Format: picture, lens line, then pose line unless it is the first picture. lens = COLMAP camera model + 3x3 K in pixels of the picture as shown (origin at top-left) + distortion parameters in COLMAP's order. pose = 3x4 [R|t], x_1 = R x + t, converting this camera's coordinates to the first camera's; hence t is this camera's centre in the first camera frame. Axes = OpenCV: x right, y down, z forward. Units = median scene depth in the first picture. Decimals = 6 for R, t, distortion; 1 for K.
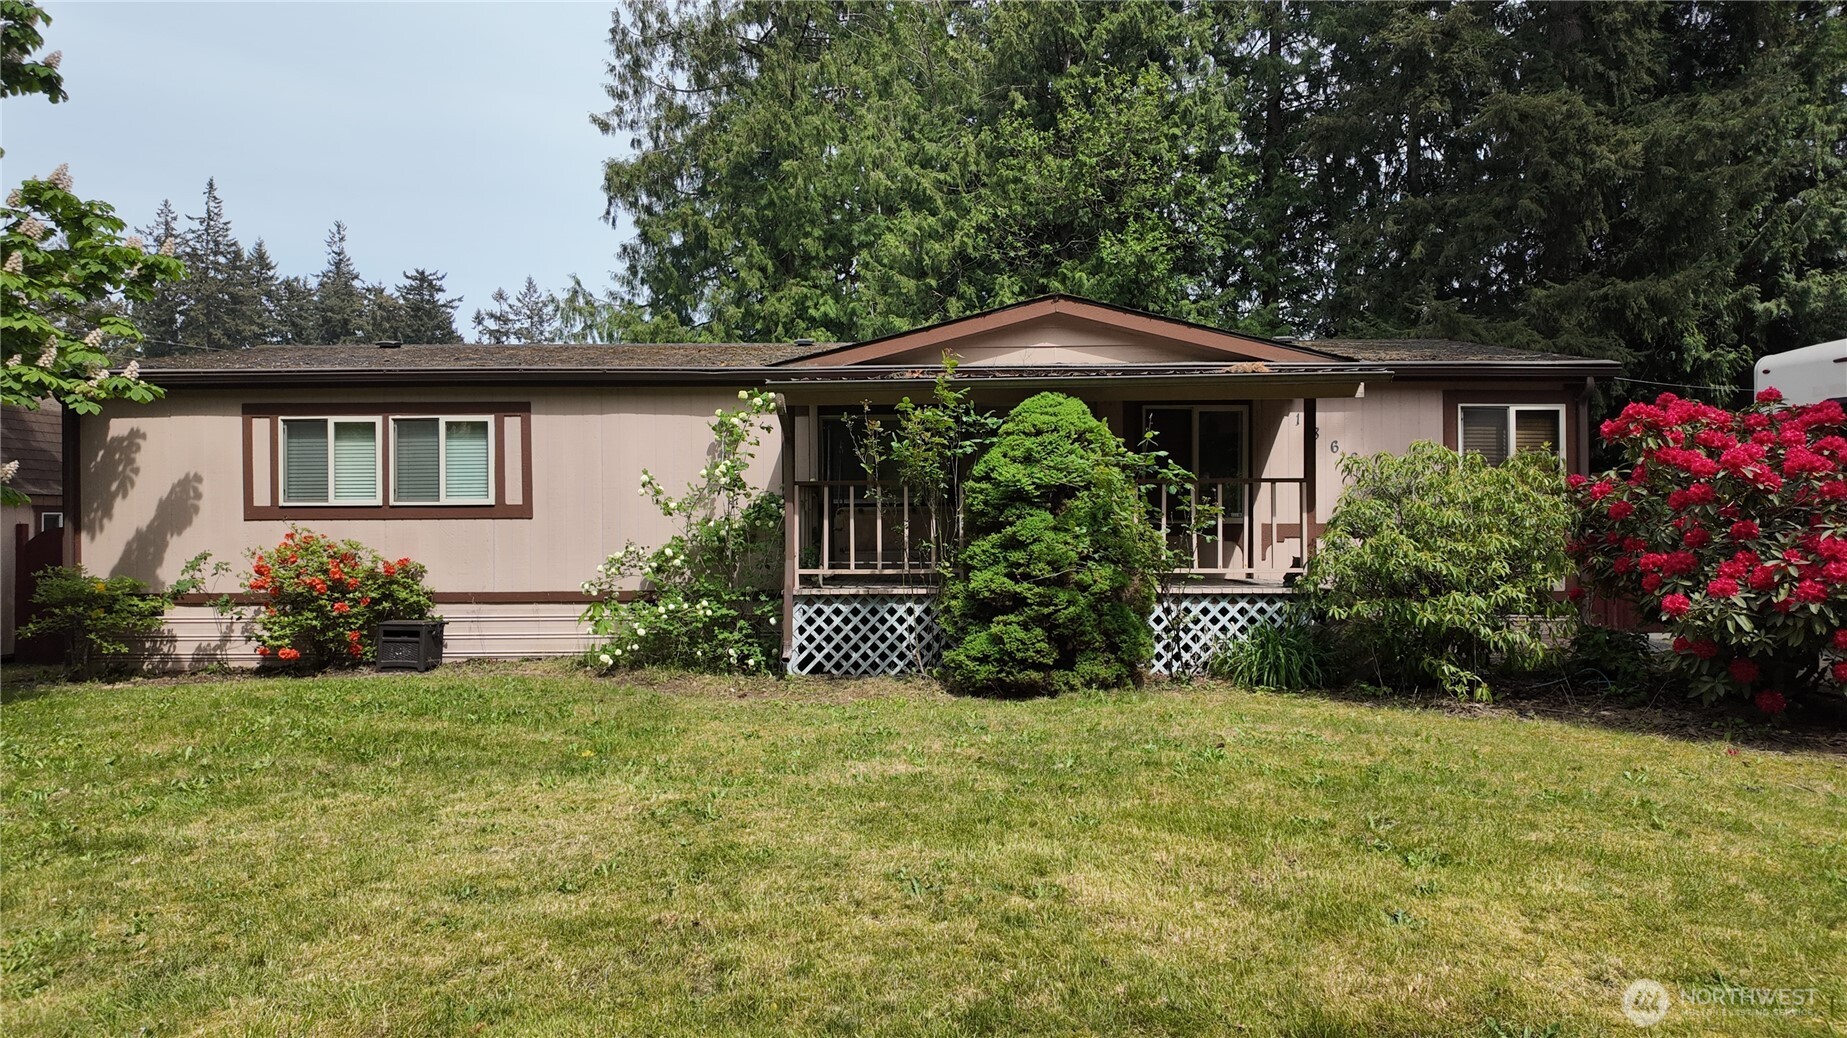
lens RADIAL K [[1049.4, 0, 923.5], [0, 1049.4, 519.0], [0, 0, 1]] dist [0.000923, 0.000182]
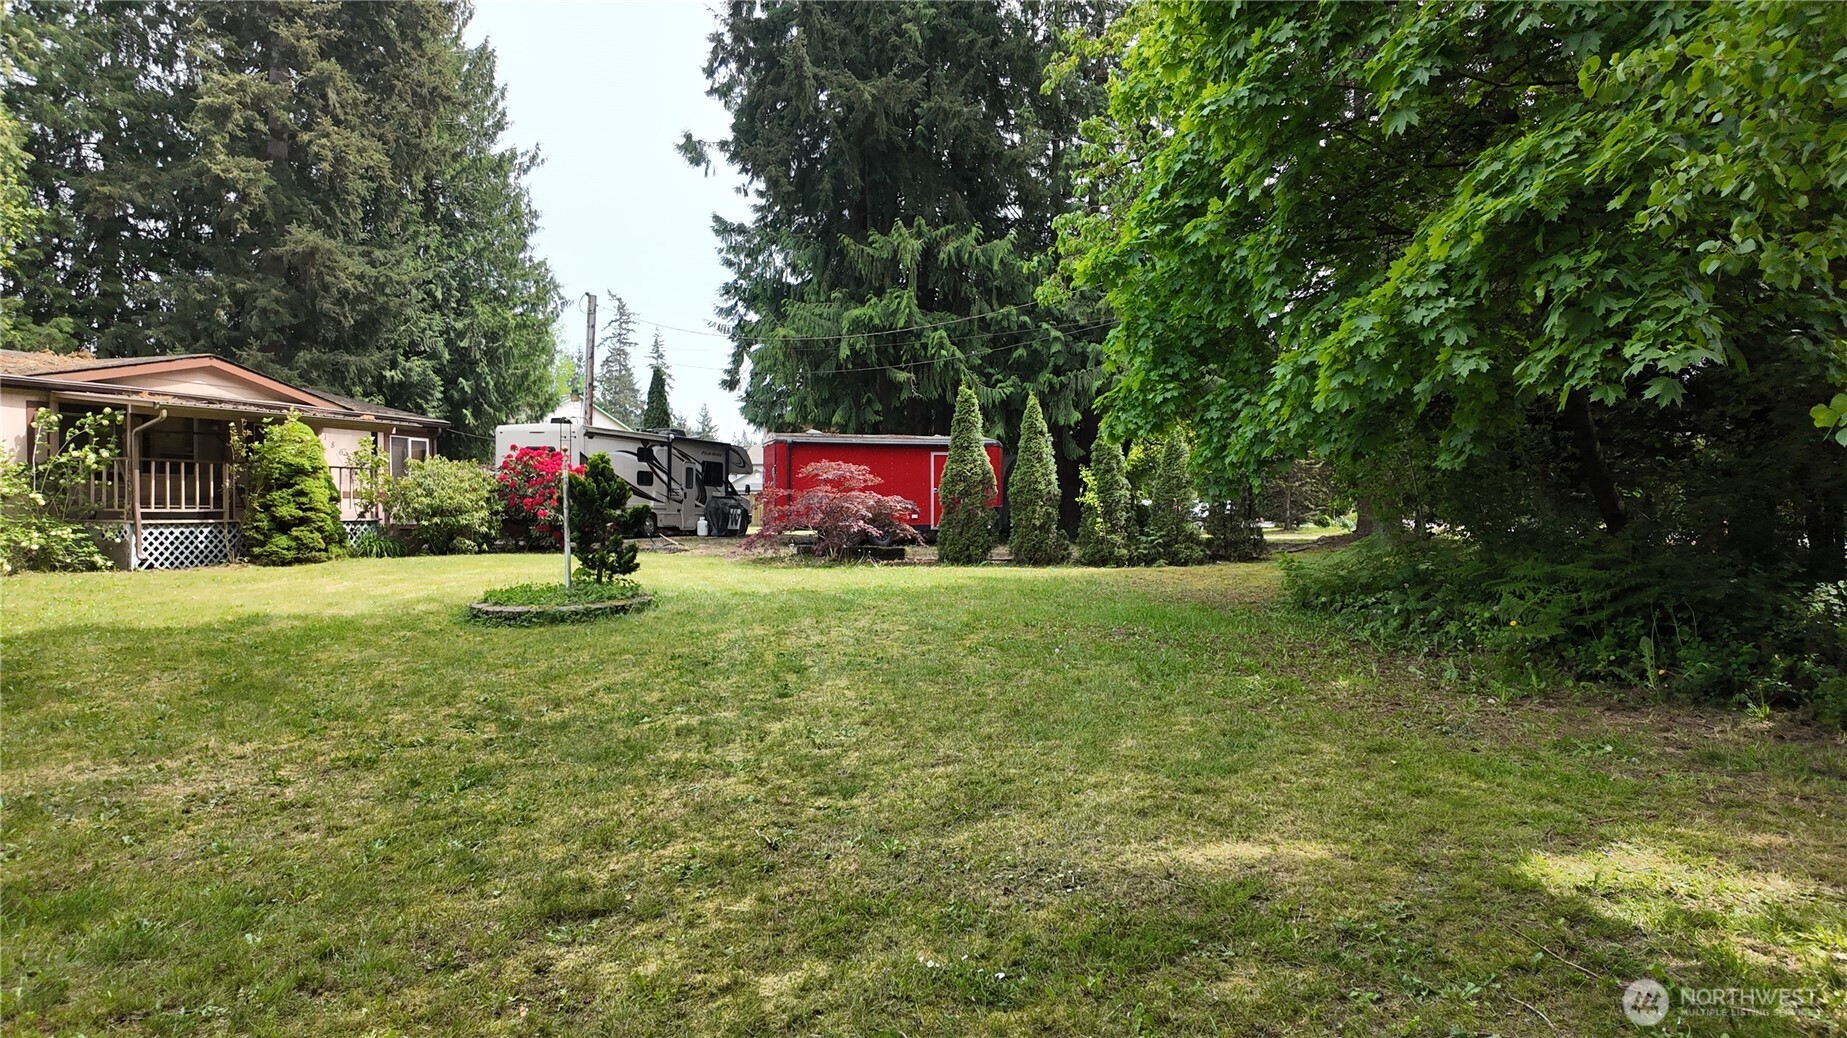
lens RADIAL K [[1088.3, 0, 923.5], [0, 1088.3, 519.0], [0, 0, 1]] dist [0.056766, 0.000137]
pose [[0.295253, -0.004324, 0.955409, -1.490467], [0.007606, 0.999969, 0.002175, 0.070259], [-0.955389, 0.006625, 0.295277, -0.767795]]
